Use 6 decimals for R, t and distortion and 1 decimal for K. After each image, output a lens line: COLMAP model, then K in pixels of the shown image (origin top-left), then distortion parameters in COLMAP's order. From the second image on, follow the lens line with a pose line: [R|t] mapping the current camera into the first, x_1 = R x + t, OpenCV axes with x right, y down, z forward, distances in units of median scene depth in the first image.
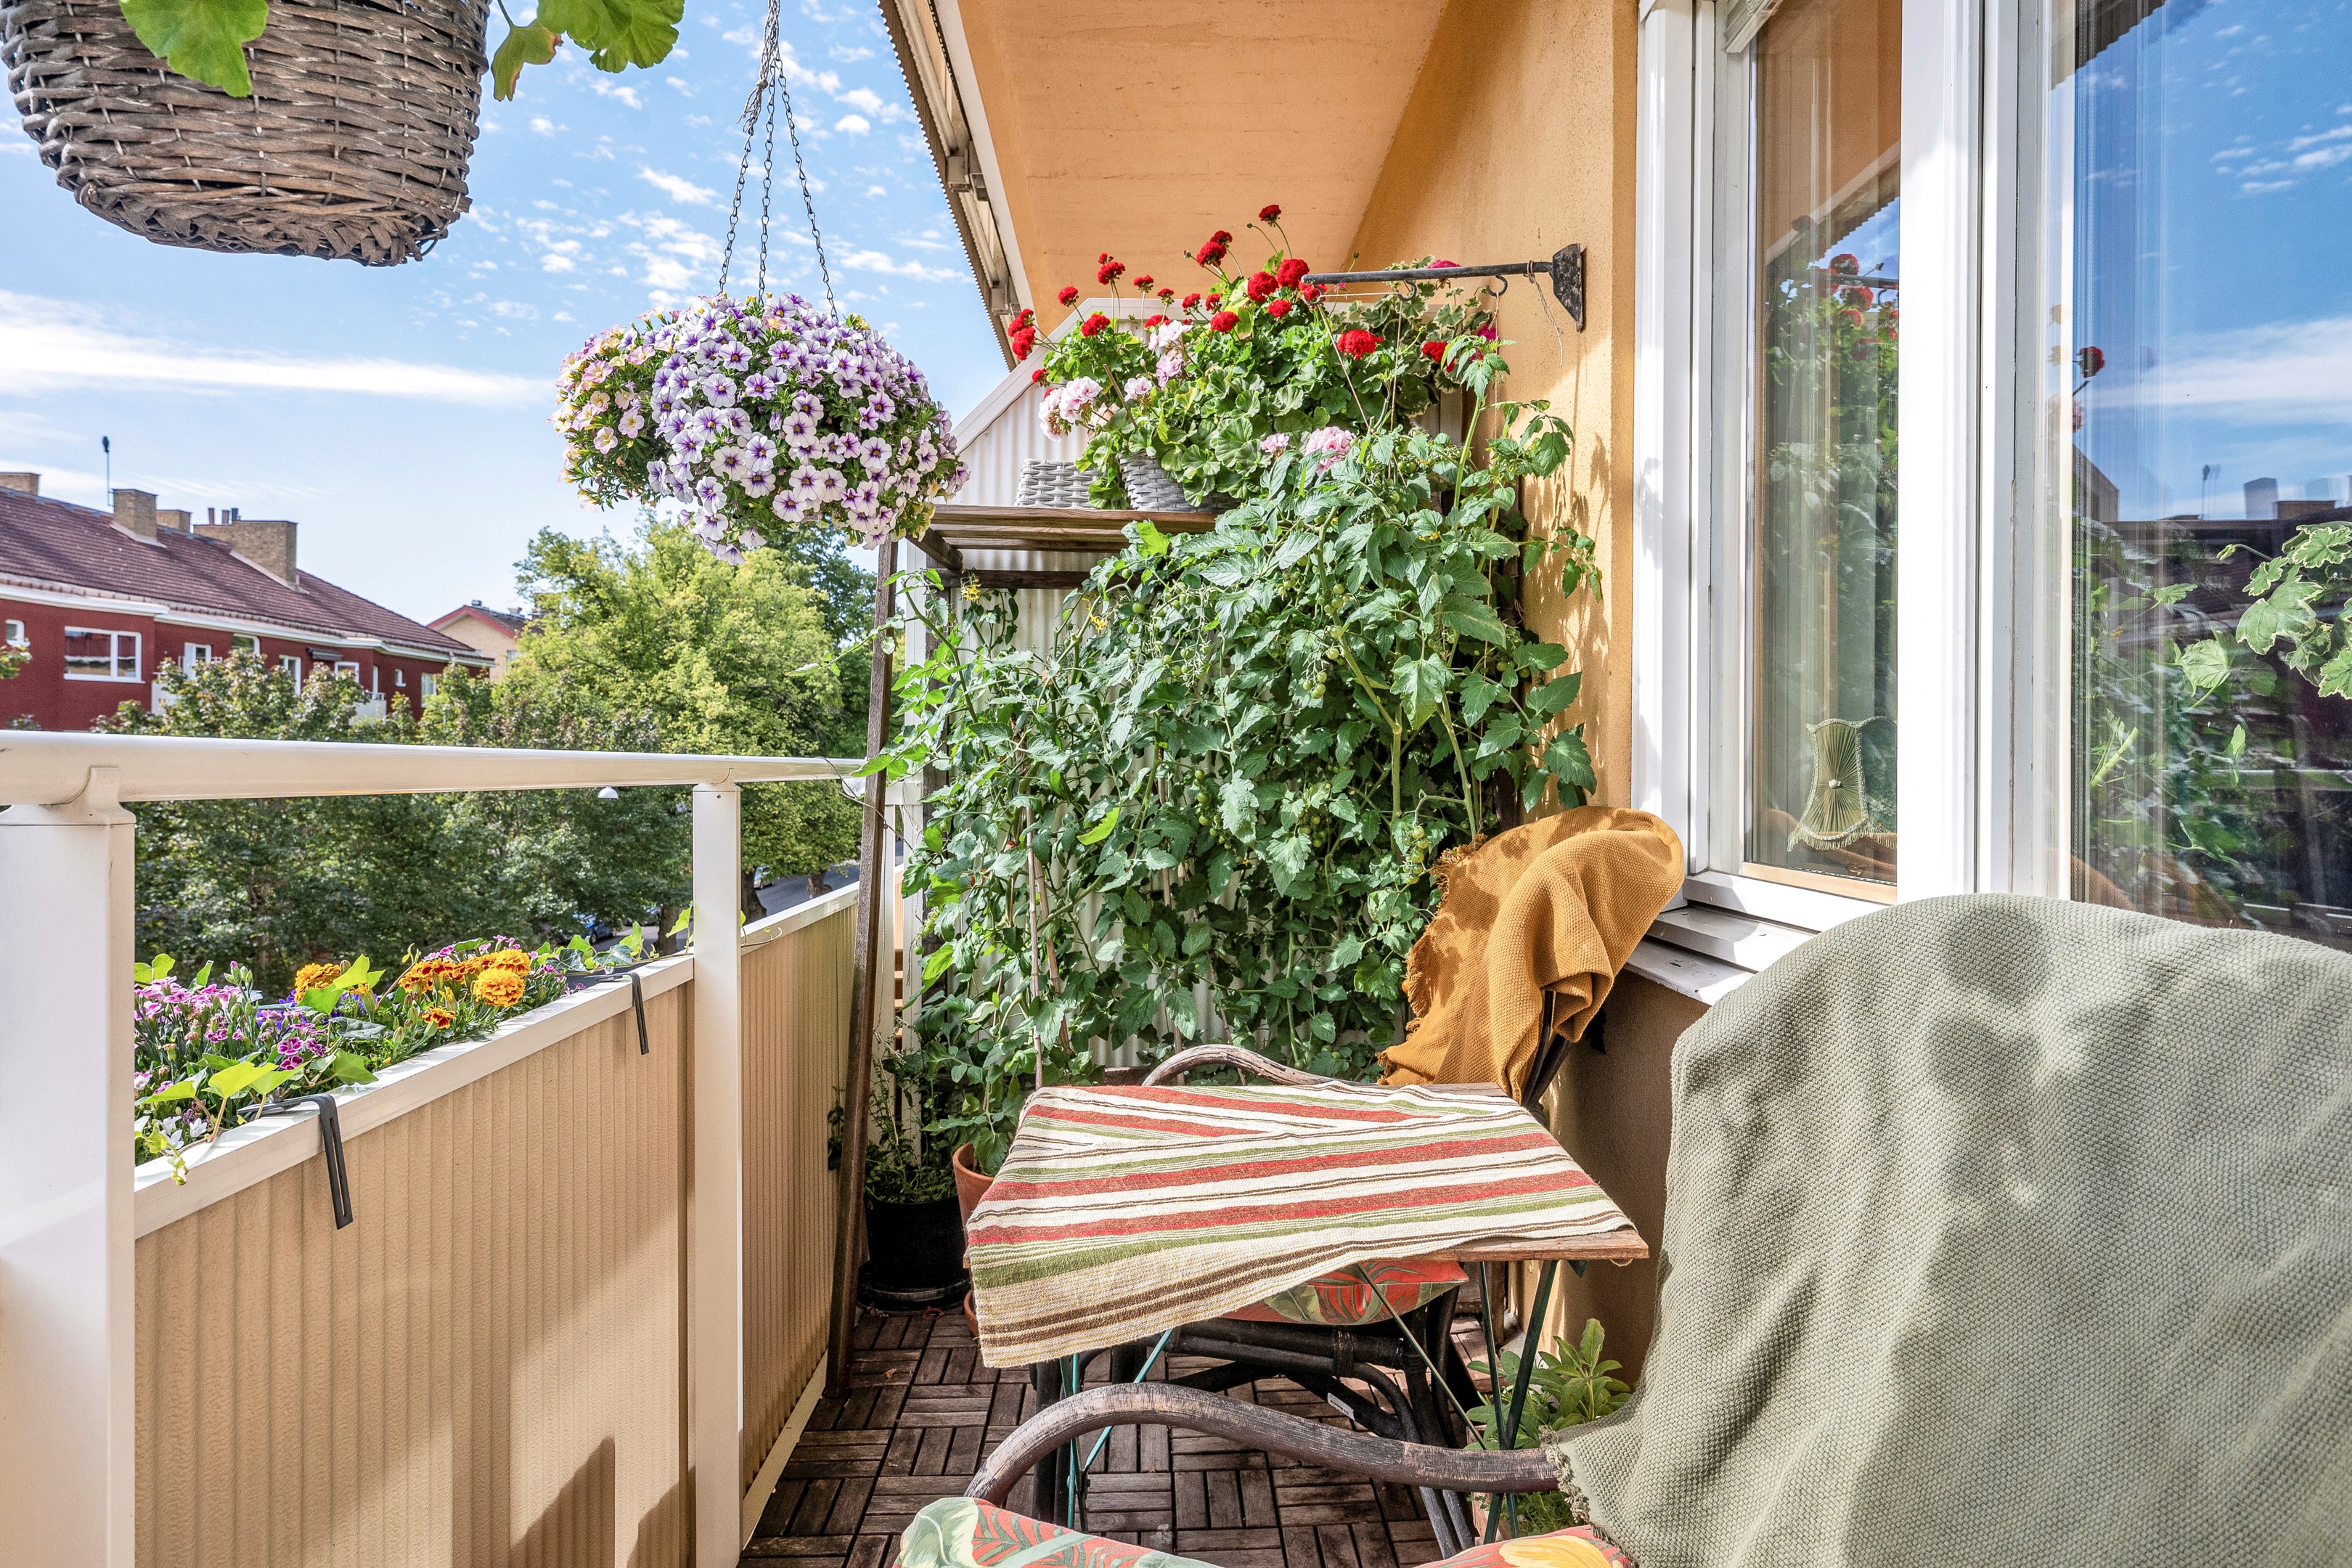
lens RADIAL K [[1307.5, 0, 1193.5], [0, 1307.5, 760.0], [0, 0, 1]] dist [-0.001179, 0.005418]
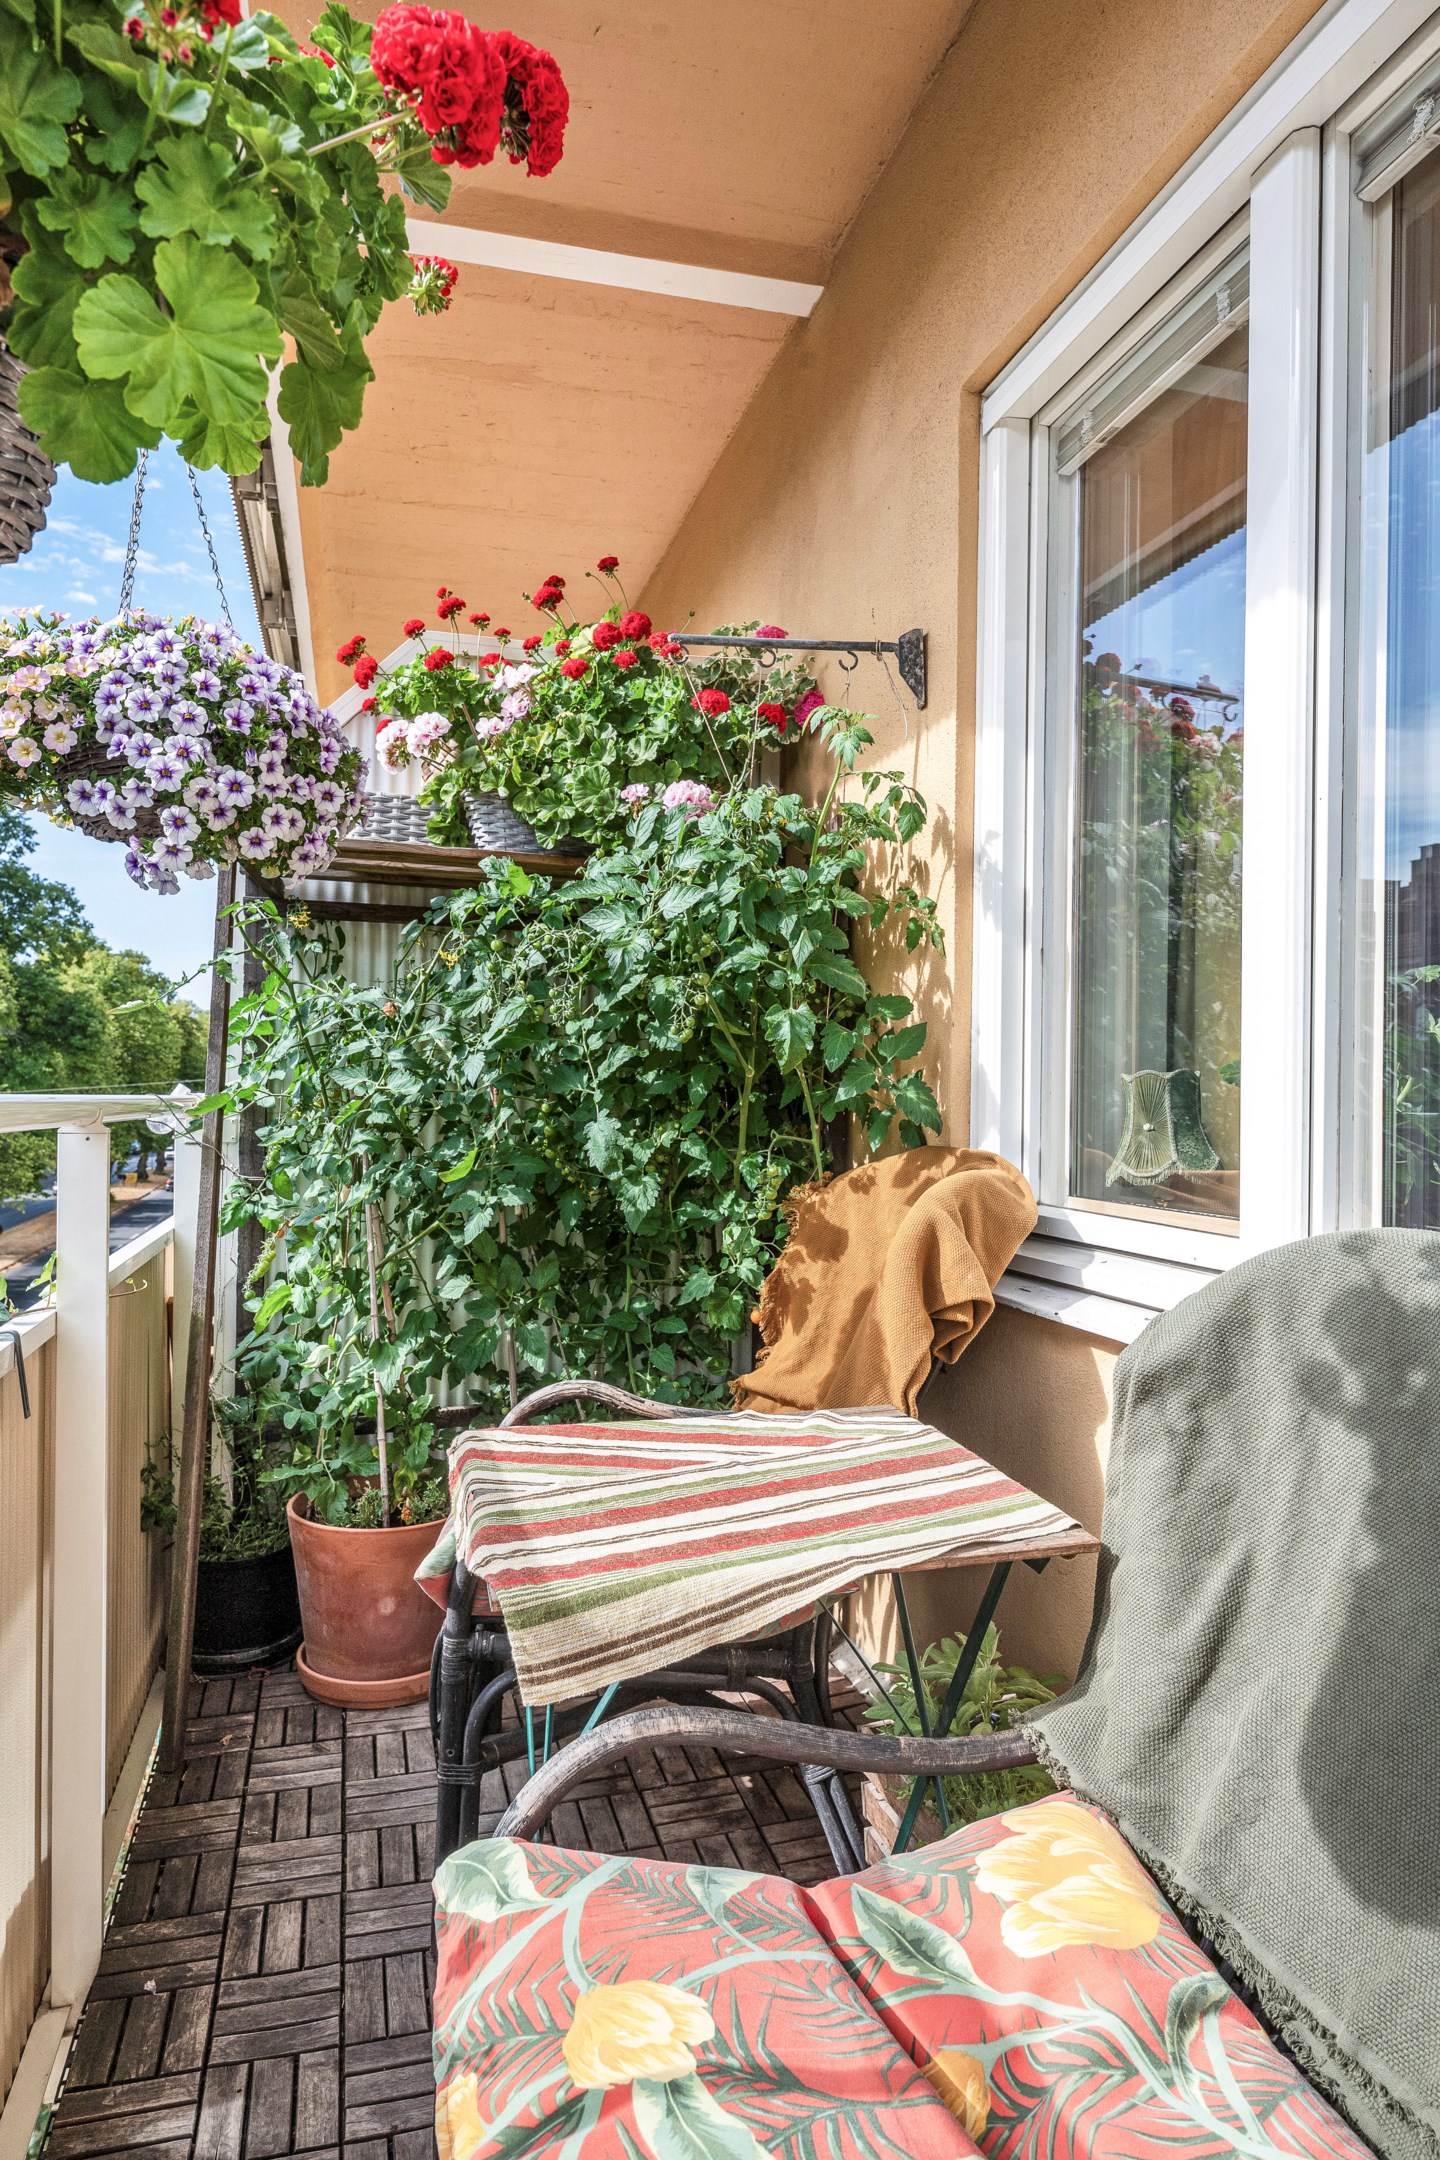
lens RADIAL K [[1300.7, 0, 726.4], [0, 1300.7, 1081.9], [0, 0, 1]] dist [-0.001180, 0.002558]
pose [[0.971675, 0.010228, 0.236101, -0.123611], [-0.008710, 0.999934, -0.007471, -0.008576], [-0.236162, 0.005203, 0.971700, -0.013181]]
